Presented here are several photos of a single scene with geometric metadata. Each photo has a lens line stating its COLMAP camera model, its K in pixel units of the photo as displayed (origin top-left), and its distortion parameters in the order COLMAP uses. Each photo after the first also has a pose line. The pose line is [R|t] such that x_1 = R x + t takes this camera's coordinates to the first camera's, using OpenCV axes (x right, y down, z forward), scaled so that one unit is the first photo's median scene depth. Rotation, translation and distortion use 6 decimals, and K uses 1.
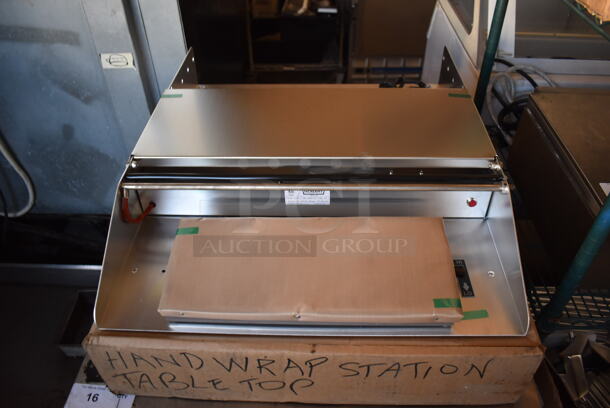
lens RADIAL K [[471.9, 0, 305.8], [0, 471.9, 203.3], [0, 0, 1]] dist [-0.086566, 0.004398]
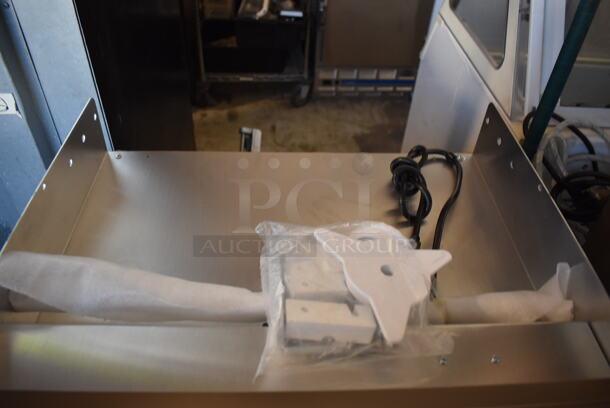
lens RADIAL K [[471.9, 0, 305.8], [0, 471.9, 203.3], [0, 0, 1]] dist [-0.086566, 0.004398]
pose [[0.995823, -0.006080, 0.091103, -0.026263], [0.004757, 0.999880, 0.014724, -0.272328], [-0.091182, -0.014230, 0.995733, 0.484676]]
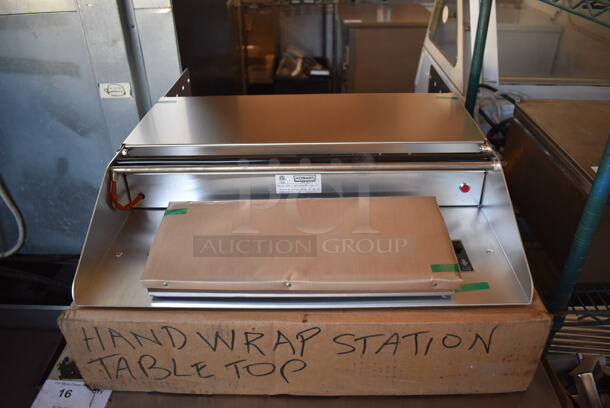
lens RADIAL K [[471.9, 0, 305.8], [0, 471.9, 203.3], [0, 0, 1]] dist [-0.086566, 0.004398]
pose [[0.999918, -0.007727, 0.010237, 0.007558], [0.009328, 0.985914, -0.166993, 0.182187], [-0.008802, 0.167075, 0.985905, 0.030549]]
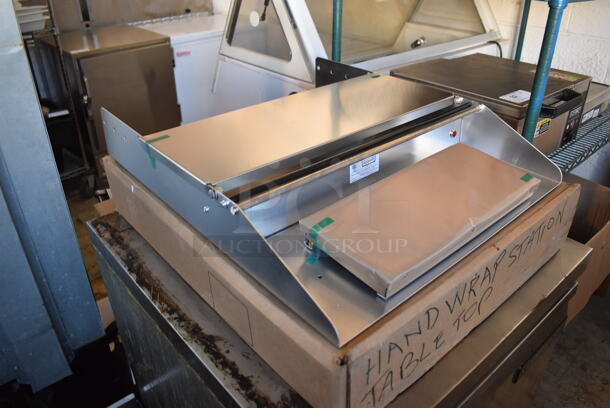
lens RADIAL K [[471.9, 0, 305.8], [0, 471.9, 203.3], [0, 0, 1]] dist [-0.086566, 0.004398]
pose [[0.732012, -0.336551, 0.592361, -0.712381], [0.449226, 0.892113, -0.048277, 0.045958], [-0.512205, 0.301443, 0.804225, 0.223130]]
